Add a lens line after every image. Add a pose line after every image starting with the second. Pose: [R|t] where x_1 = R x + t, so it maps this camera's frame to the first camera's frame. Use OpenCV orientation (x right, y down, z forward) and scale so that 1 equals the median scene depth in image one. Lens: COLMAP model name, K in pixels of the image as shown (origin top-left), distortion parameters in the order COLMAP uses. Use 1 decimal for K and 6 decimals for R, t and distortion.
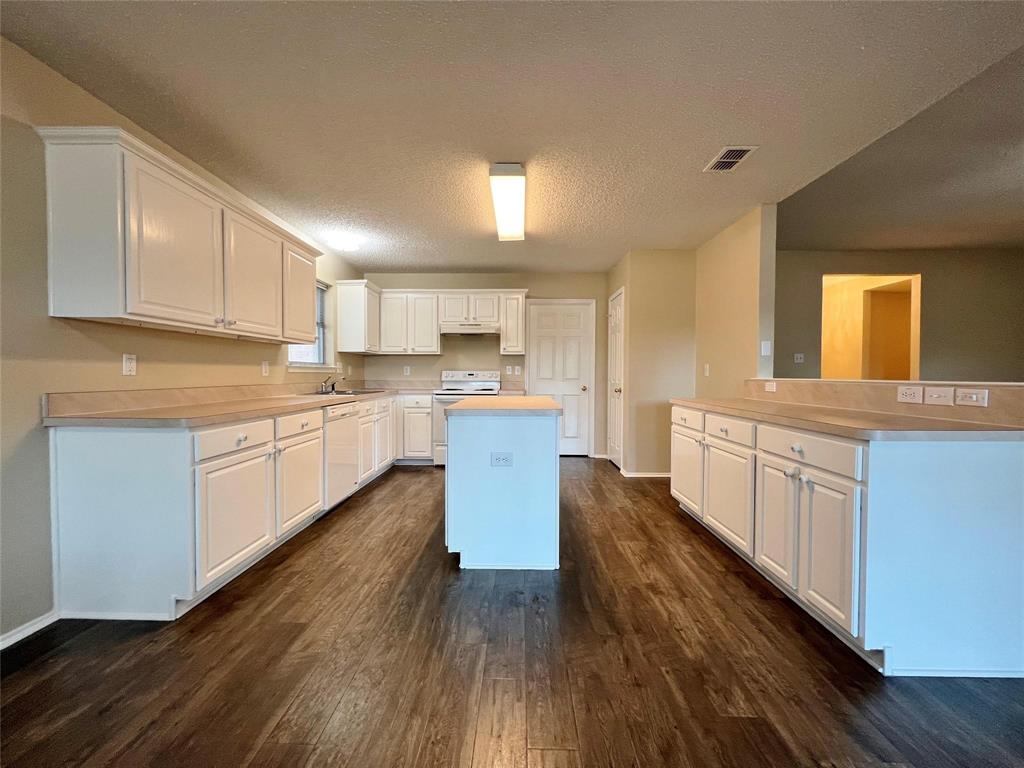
lens RADIAL K [[407.8, 0, 513.1], [0, 407.8, 381.4], [0, 0, 1]] dist [0.001324, 0.000179]
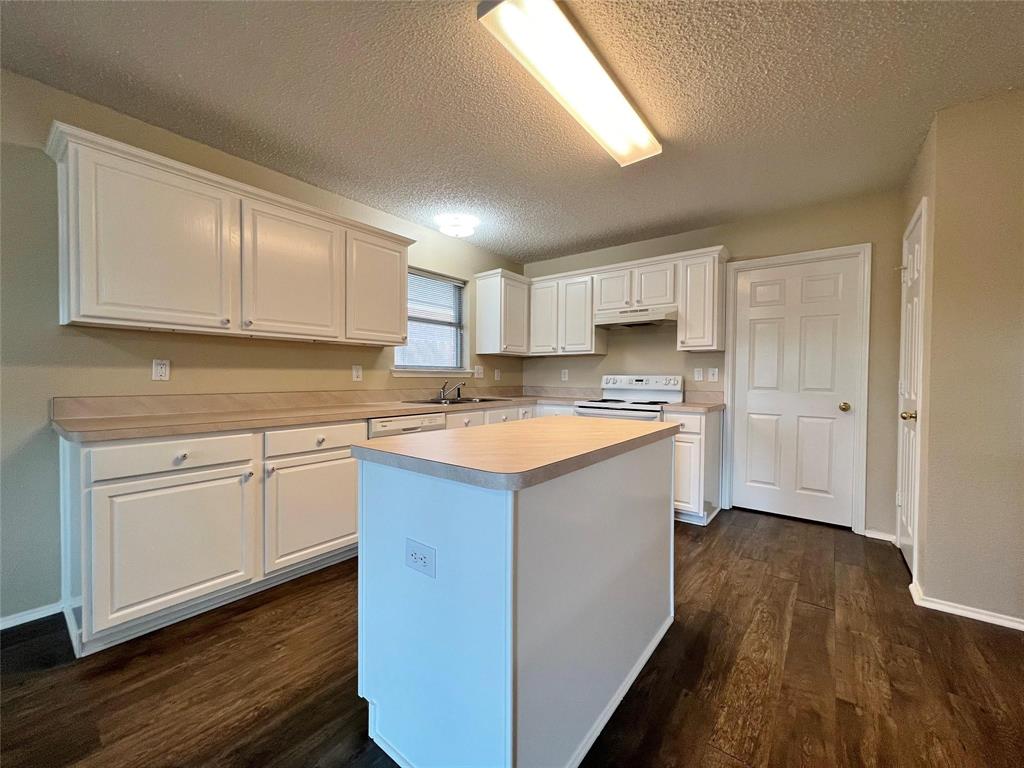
lens RADIAL K [[407.8, 0, 511.6], [0, 407.8, 383.7], [0, 0, 1]] dist [0.001324, 0.000179]
pose [[0.799478, 0.012368, -0.600568, 0.218616], [-0.014510, 0.999894, 0.001276, -0.012265], [0.600520, 0.007694, 0.799572, 0.418604]]
